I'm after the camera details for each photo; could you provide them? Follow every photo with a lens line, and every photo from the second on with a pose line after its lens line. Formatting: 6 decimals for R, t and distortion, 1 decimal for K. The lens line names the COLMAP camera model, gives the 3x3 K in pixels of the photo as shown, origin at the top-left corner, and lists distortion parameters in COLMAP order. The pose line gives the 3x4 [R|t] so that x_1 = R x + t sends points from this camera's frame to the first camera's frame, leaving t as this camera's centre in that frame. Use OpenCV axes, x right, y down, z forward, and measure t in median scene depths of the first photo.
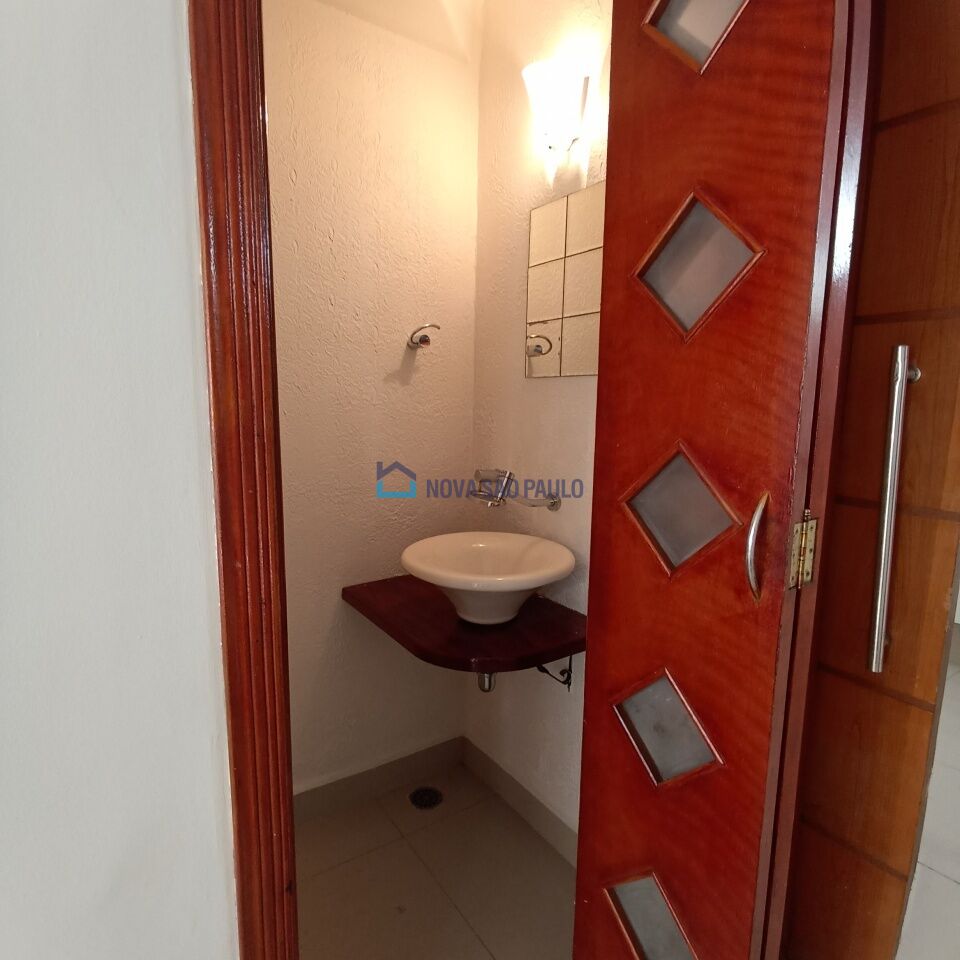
lens RADIAL K [[585.7, 0, 475.1], [0, 585.7, 487.6], [0, 0, 1]] dist [-0.006963, -0.002896]
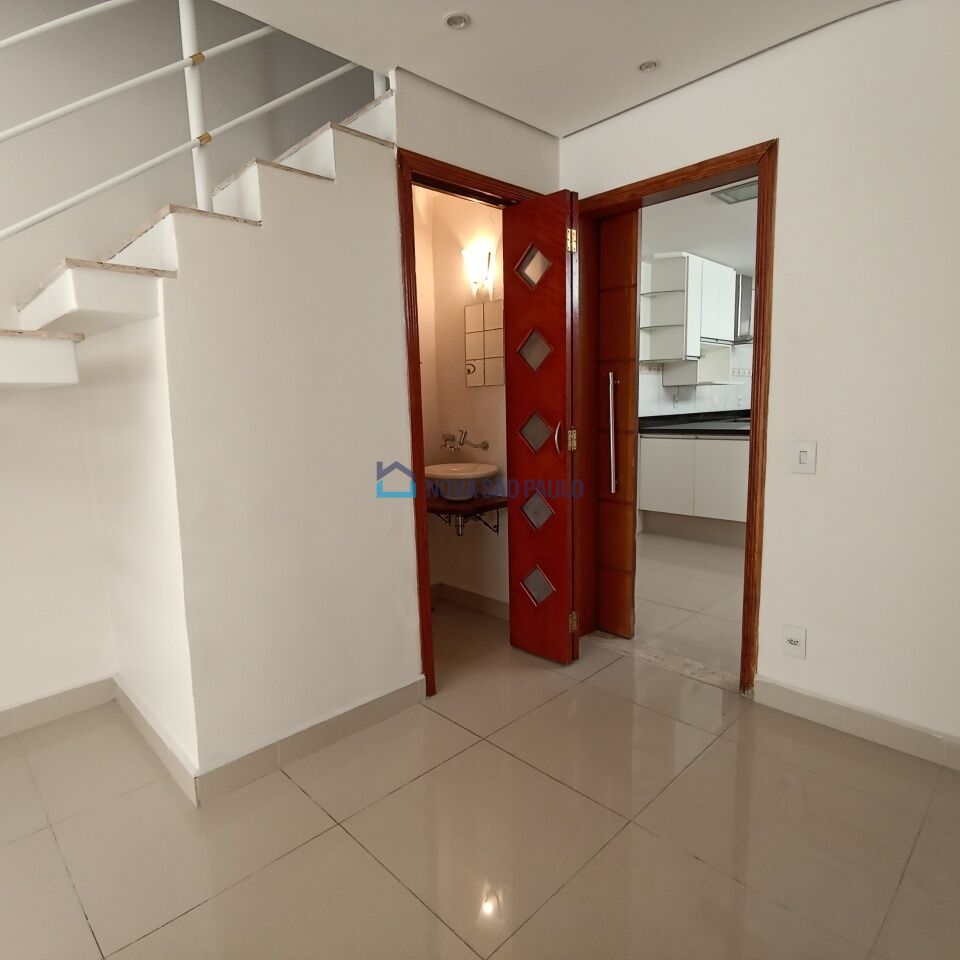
lens RADIAL K [[585.7, 0, 475.1], [0, 585.7, 487.6], [0, 0, 1]] dist [-0.006963, -0.002896]
pose [[0.982179, -0.063926, 0.176742, -0.429726], [0.064756, 0.997901, 0.001079, 0.259235], [-0.176440, 0.010385, 0.984257, -1.613106]]
